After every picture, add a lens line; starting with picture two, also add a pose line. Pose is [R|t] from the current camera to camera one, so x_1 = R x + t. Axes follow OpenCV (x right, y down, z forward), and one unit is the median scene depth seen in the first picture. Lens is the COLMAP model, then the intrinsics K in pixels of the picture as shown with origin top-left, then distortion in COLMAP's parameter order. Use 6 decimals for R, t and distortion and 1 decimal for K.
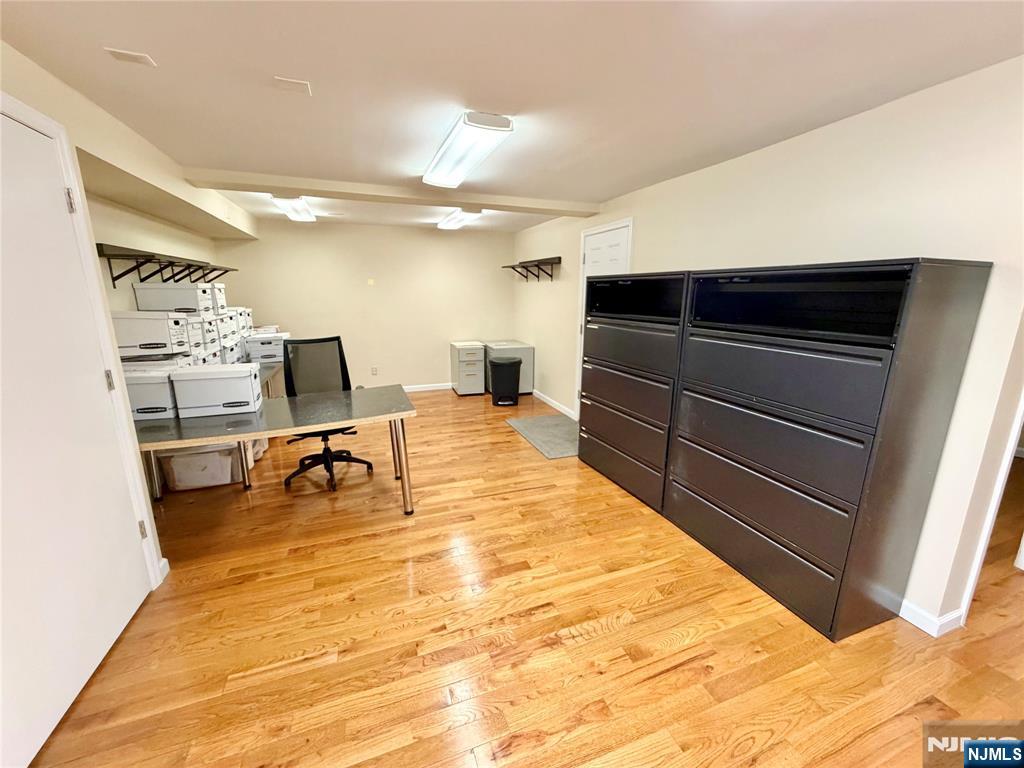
lens RADIAL K [[407.1, 0, 512.0], [0, 407.1, 384.0], [0, 0, 1]] dist [-0.000038, 0.000190]
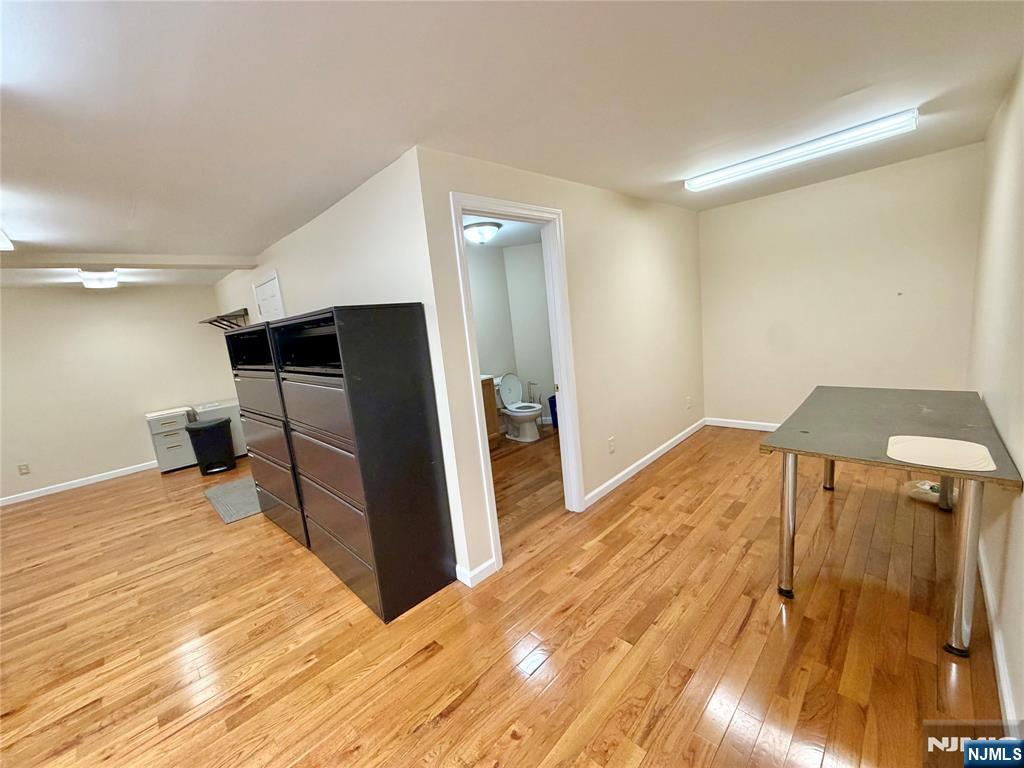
lens RADIAL K [[407.1, 0, 512.0], [0, 407.1, 384.0], [0, 0, 1]] dist [-0.000038, 0.000190]
pose [[0.905120, -0.164782, 0.391925, 0.394235], [0.195689, 0.979852, -0.039958, 0.037473], [-0.377444, 0.112862, 0.919129, -0.153276]]
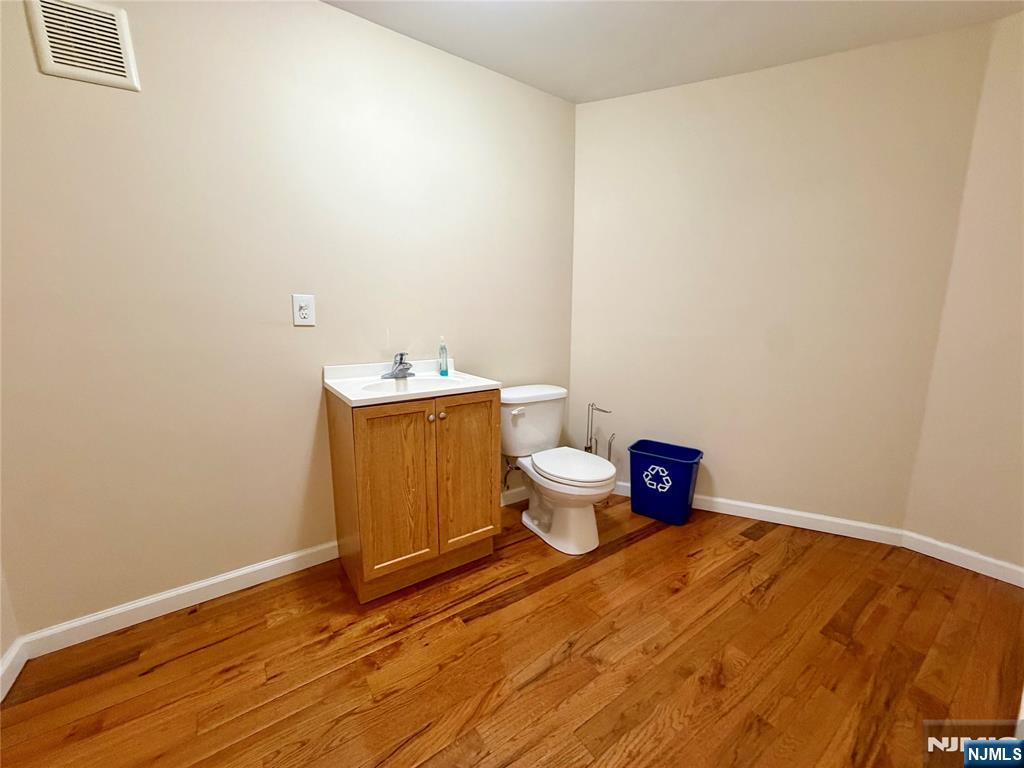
lens RADIAL K [[407.1, 0, 512.0], [0, 407.1, 384.0], [0, 0, 1]] dist [-0.000038, 0.000190]
pose [[0.970451, -0.043535, 0.237340, 0.743910], [0.057878, 0.996873, -0.053799, -0.021118], [-0.234256, 0.065946, 0.969936, 0.556100]]
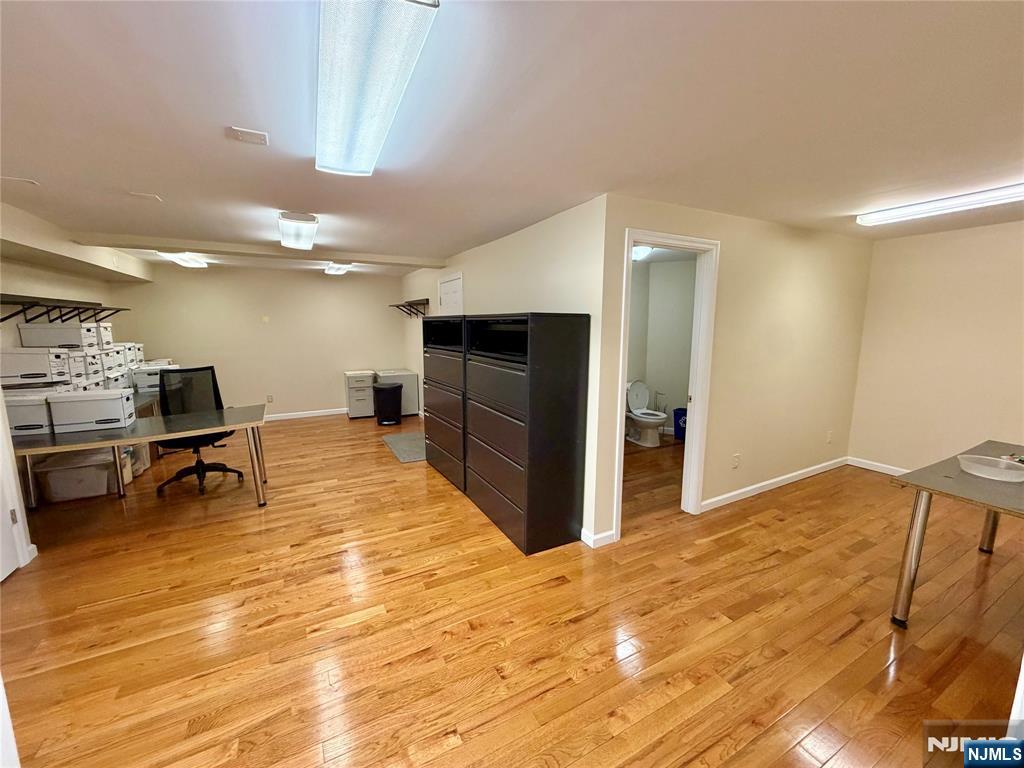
lens RADIAL K [[407.1, 0, 512.0], [0, 407.1, 384.0], [0, 0, 1]] dist [-0.000038, 0.000190]
pose [[0.991338, -0.023612, 0.129196, 0.283022], [0.033250, 0.996780, -0.072965, 0.050630], [-0.127057, 0.076629, 0.988931, -0.287218]]
